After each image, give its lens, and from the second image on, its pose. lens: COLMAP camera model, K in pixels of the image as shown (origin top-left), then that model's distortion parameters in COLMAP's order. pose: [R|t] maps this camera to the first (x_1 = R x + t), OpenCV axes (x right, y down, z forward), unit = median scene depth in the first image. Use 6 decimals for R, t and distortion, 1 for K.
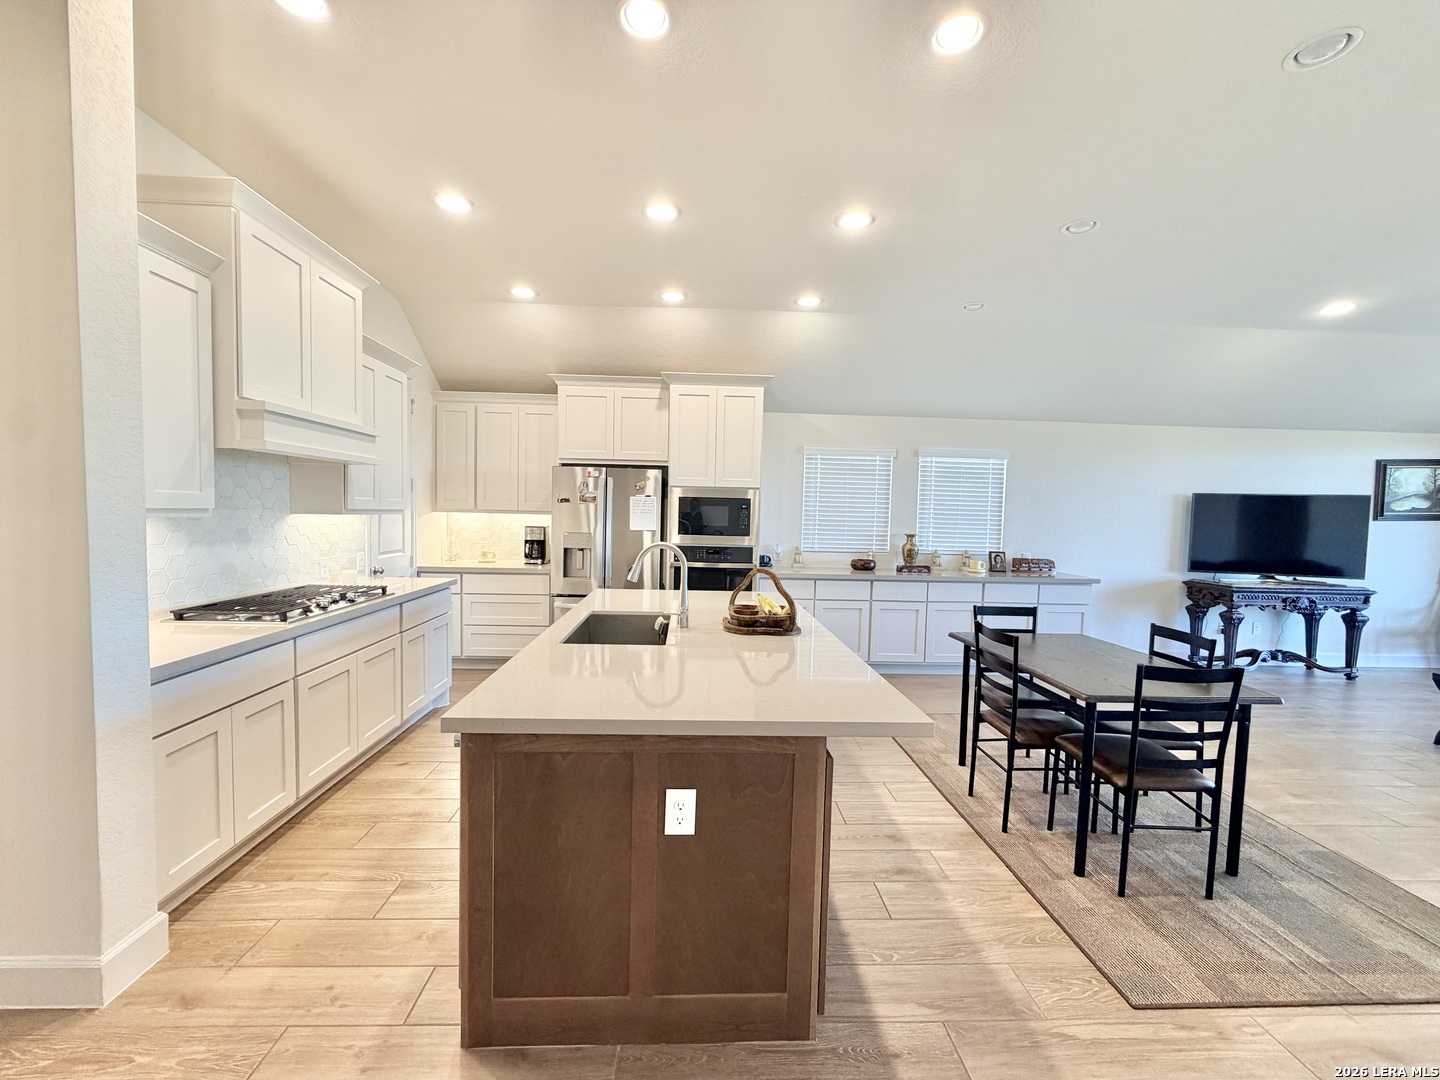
lens RADIAL K [[572.2, 0, 713.1], [0, 572.2, 541.3], [0, 0, 1]] dist [0.000099, -0.000522]
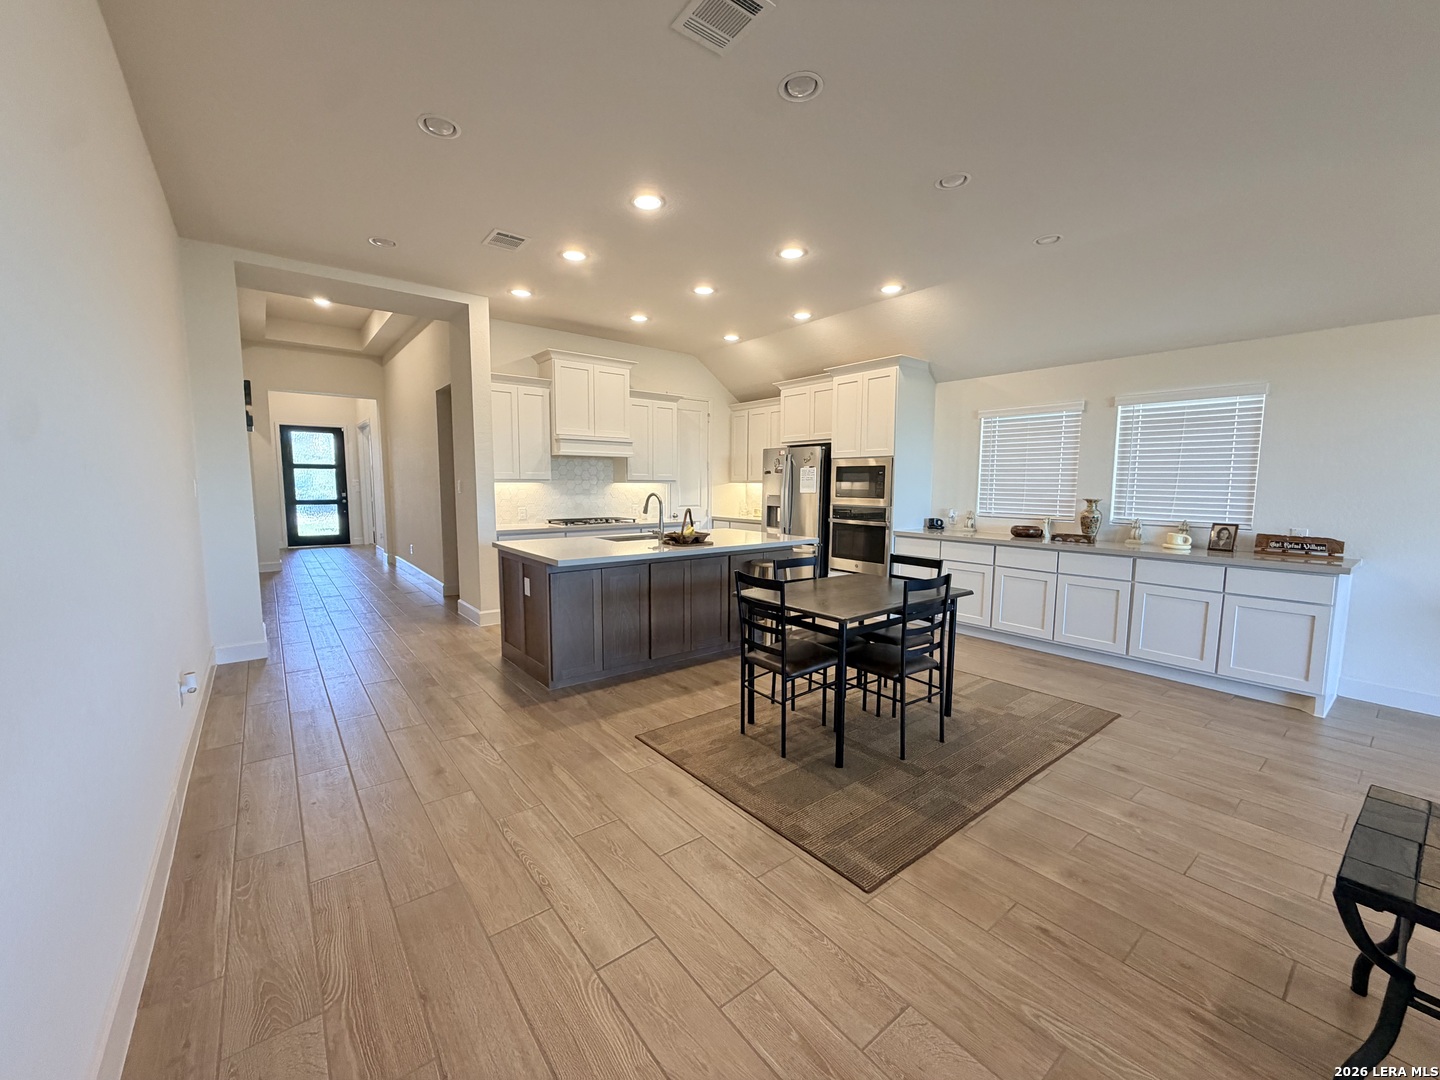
lens RADIAL K [[572.2, 0, 714.2], [0, 572.2, 542.9], [0, 0, 1]] dist [0.000099, -0.000522]
pose [[0.588609, 0.066116, -0.805710, 1.166954], [-0.034777, 0.997798, 0.056472, 0.040028], [0.807670, -0.005220, 0.589612, 0.060759]]
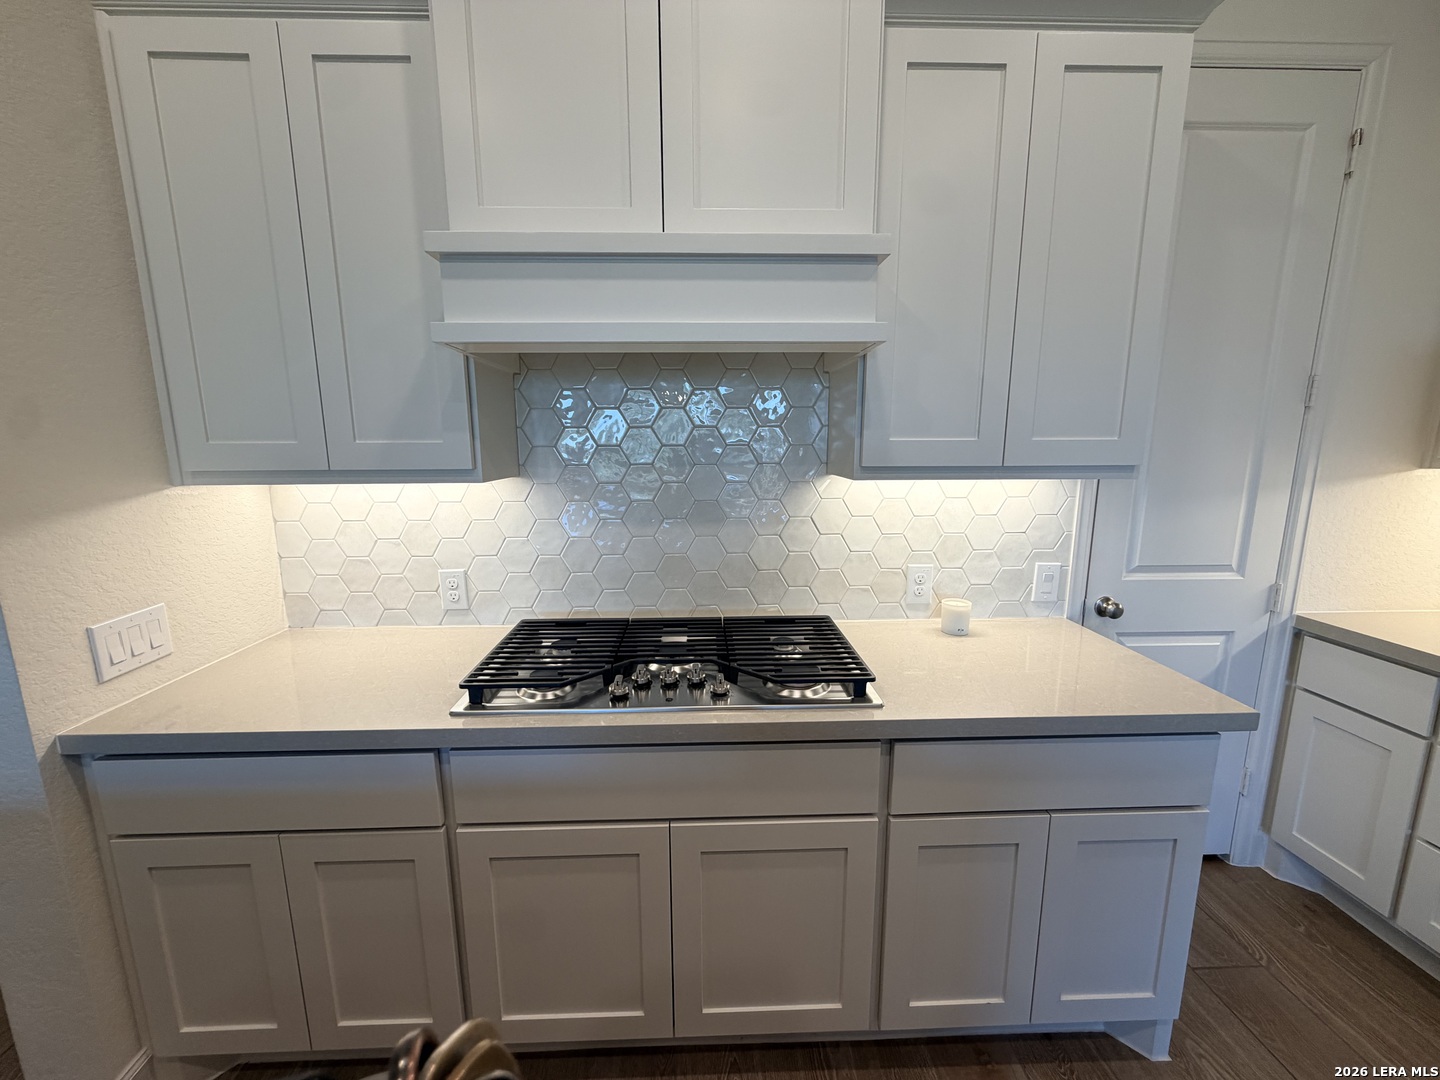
lens RADIAL K [[572.2, 0, 717.9], [0, 572.2, 538.5], [0, 0, 1]] dist [0.000099, -0.000522]
pose [[-0.010974, 0.145463, -0.989303, -0.217349], [-0.048980, 0.988097, 0.145829, -0.060100], [0.998739, 0.050057, -0.003718, 0.897065]]
